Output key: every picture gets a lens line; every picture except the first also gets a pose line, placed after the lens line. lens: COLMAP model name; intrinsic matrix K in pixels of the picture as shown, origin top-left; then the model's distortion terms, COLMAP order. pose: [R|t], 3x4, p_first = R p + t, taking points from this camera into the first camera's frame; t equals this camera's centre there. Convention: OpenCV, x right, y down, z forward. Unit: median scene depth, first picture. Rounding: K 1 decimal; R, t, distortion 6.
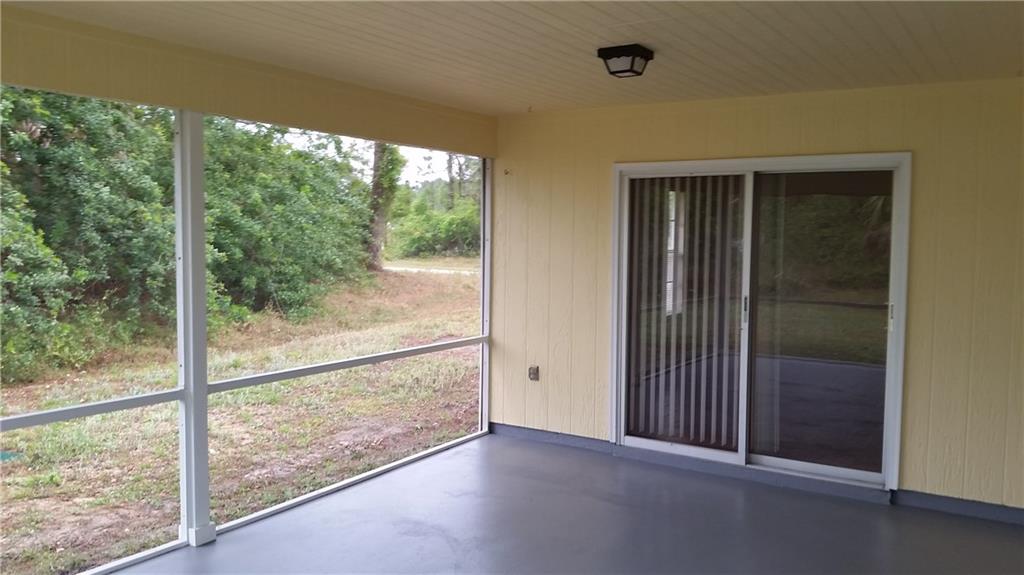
lens RADIAL K [[826.1, 0, 512.0], [0, 826.1, 287.5], [0, 0, 1]] dist [0.072357, -0.163833]
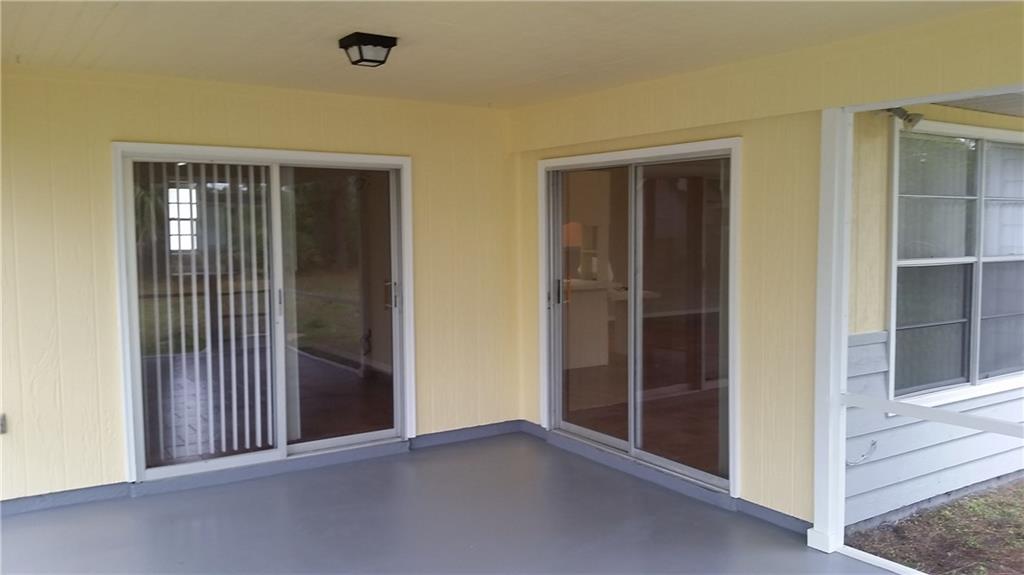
lens RADIAL K [[826.1, 0, 512.0], [0, 826.1, 287.5], [0, 0, 1]] dist [0.072357, -0.163833]
pose [[0.405702, -0.080313, 0.910470, -0.502492], [0.074873, 0.995704, 0.054468, -0.024317], [-0.910934, 0.046072, 0.409973, 0.335717]]
